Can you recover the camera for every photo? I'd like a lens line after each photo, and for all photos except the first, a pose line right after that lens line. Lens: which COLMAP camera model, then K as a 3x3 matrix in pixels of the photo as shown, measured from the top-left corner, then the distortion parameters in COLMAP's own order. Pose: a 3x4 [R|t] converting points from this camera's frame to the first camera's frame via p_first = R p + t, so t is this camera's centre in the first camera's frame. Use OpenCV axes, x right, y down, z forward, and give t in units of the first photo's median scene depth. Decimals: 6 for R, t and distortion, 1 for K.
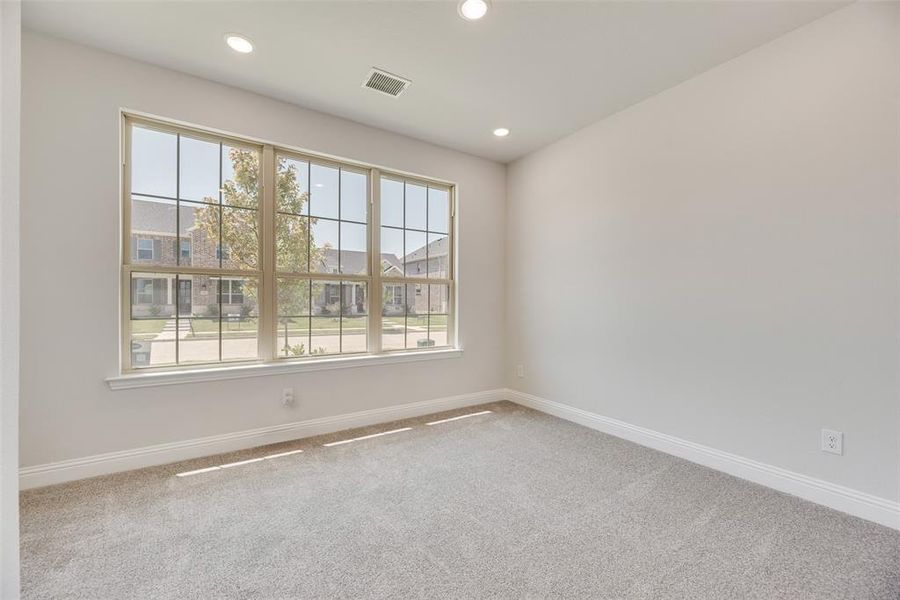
lens RADIAL K [[384.3, 0, 454.1], [0, 384.3, 306.2], [0, 0, 1]] dist [-0.003142, -0.000120]
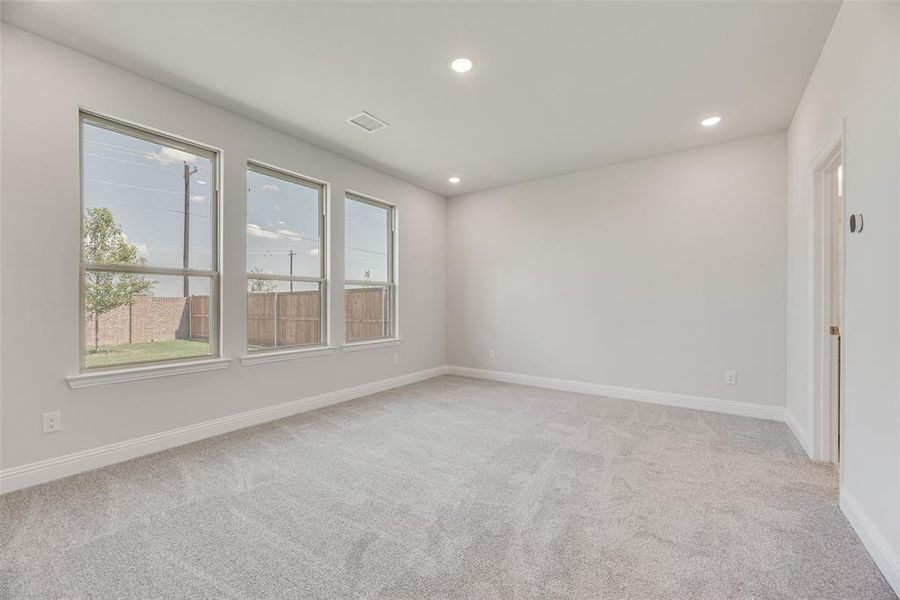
lens RADIAL K [[361.2, 0, 447.3], [0, 361.2, 297.7], [0, 0, 1]] dist [0.001217, -0.000014]
pose [[0.946332, 0.003135, 0.323182, -0.248420], [0.002571, 0.999848, -0.017228, 0.001246], [-0.323187, 0.017134, 0.946180, -0.176920]]
